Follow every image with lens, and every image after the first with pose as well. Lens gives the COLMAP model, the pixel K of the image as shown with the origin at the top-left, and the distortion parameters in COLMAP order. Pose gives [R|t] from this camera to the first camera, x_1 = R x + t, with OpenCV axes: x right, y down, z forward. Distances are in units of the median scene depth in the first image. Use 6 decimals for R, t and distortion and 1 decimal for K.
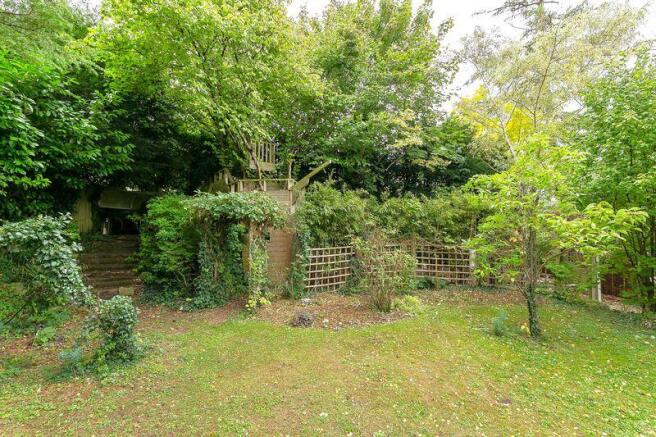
lens RADIAL K [[319.3, 0, 328.0], [0, 319.3, 218.5], [0, 0, 1]] dist [-0.000173, -0.000211]
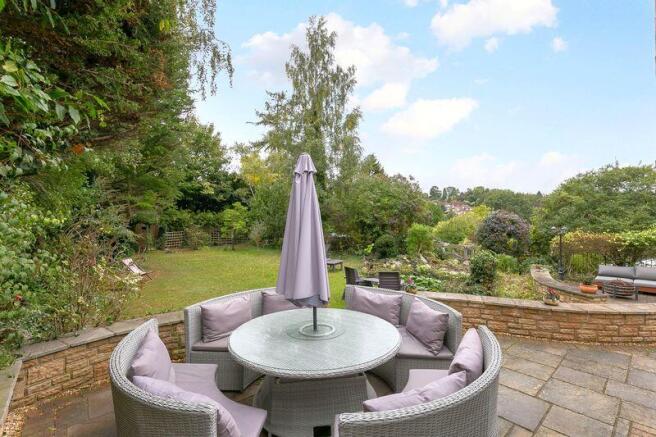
lens RADIAL K [[275.2, 0, 334.8], [0, 275.2, 215.0], [0, 0, 1]] dist [-0.001221, -0.000301]
pose [[0.829799, -0.003147, 0.558053, -0.181946], [-0.008294, 0.999804, 0.017971, -0.112270], [-0.558000, -0.019541, 0.829611, -1.783960]]
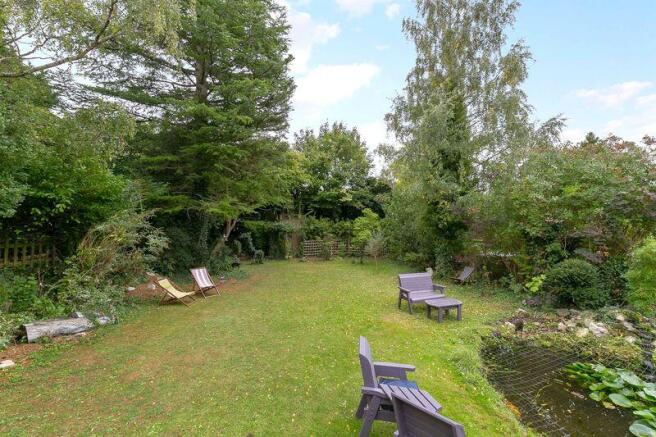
lens RADIAL K [[286.8, 0, 328.0], [0, 286.8, 218.5], [0, 0, 1]] dist [-0.019520, -0.000484]
pose [[0.998686, -0.004735, -0.051031, 0.262377], [0.004505, 0.999979, -0.004611, -0.089480], [0.051052, 0.004375, 0.998686, -1.489395]]
